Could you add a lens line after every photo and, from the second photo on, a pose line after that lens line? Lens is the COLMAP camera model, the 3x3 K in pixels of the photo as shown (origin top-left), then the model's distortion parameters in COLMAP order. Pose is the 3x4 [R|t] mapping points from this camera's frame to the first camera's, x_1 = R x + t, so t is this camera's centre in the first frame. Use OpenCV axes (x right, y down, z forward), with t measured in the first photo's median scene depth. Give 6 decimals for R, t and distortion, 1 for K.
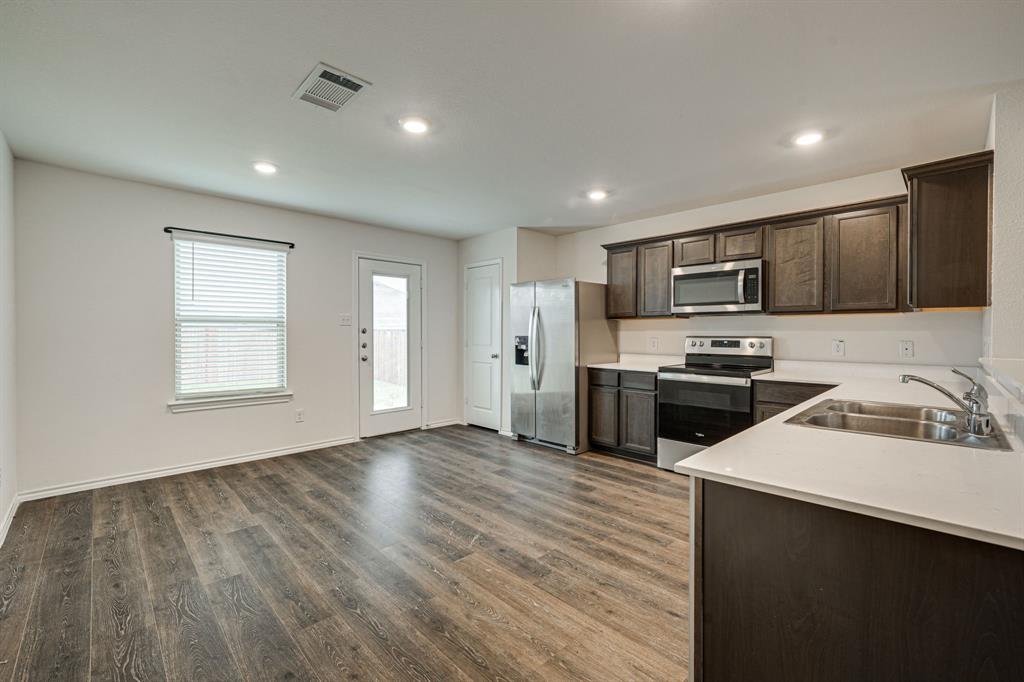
lens RADIAL K [[432.1, 0, 527.0], [0, 432.1, 335.0], [0, 0, 1]] dist [-0.014022, 0.004729]
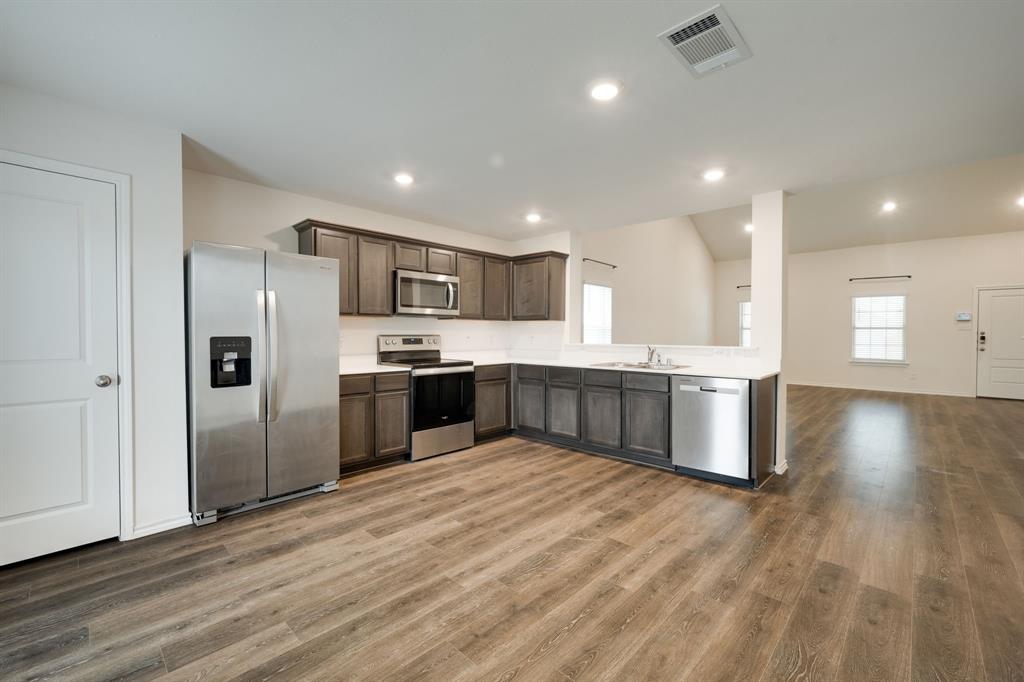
lens RADIAL K [[432.1, 0, 504.4], [0, 432.1, 341.0], [0, 0, 1]] dist [-0.014022, 0.004729]
pose [[-0.012111, -0.020536, 0.999716, -0.757463], [0.001746, 0.999787, 0.020558, -0.003793], [-0.999925, 0.001994, -0.012073, 0.816060]]
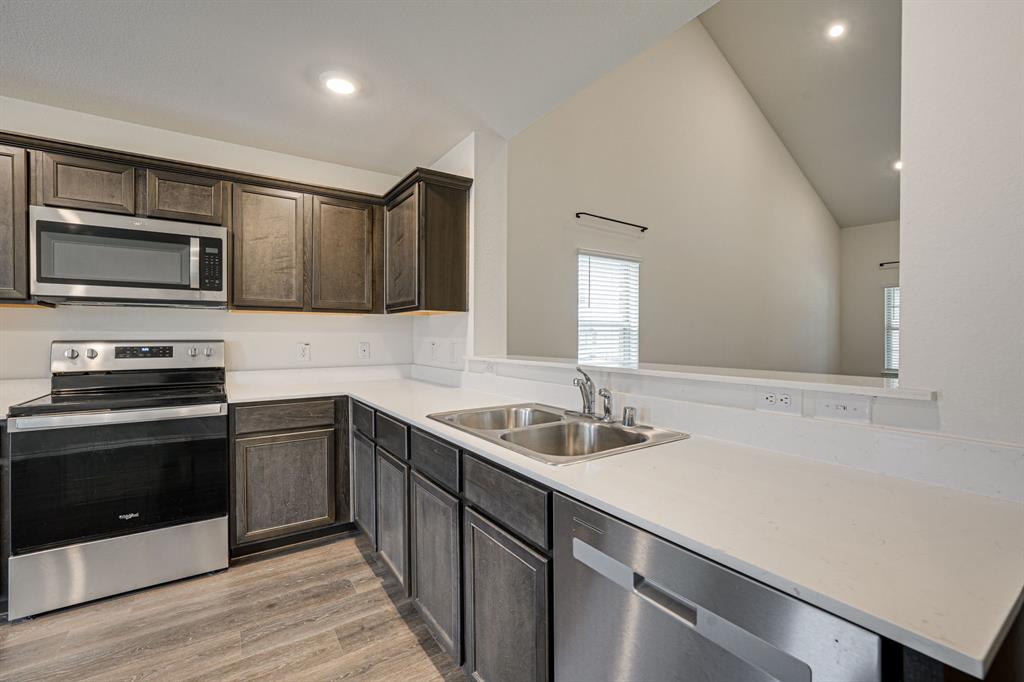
lens RADIAL K [[432.1, 0, 505.8], [0, 432.1, 340.2], [0, 0, 1]] dist [-0.014022, 0.004729]
pose [[0.218048, -0.011324, 0.975872, -0.030977], [0.004335, 0.999934, 0.010635, -0.001046], [-0.975928, 0.001911, 0.218083, 0.383172]]
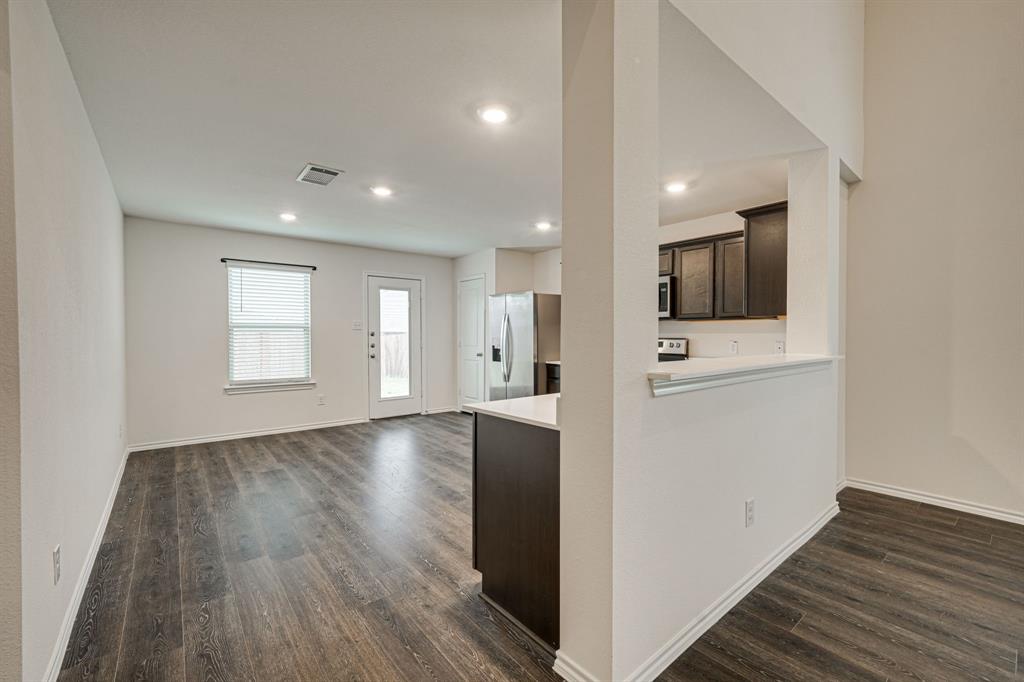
lens RADIAL K [[419.2, 0, 525.7], [0, 419.2, 340.5], [0, 0, 1]] dist [-0.015436, 0.001720]
pose [[0.996652, -0.000273, -0.081765, 0.213375], [0.000874, 0.999973, 0.007323, 0.001468], [0.081761, -0.007370, 0.996625, -0.225691]]
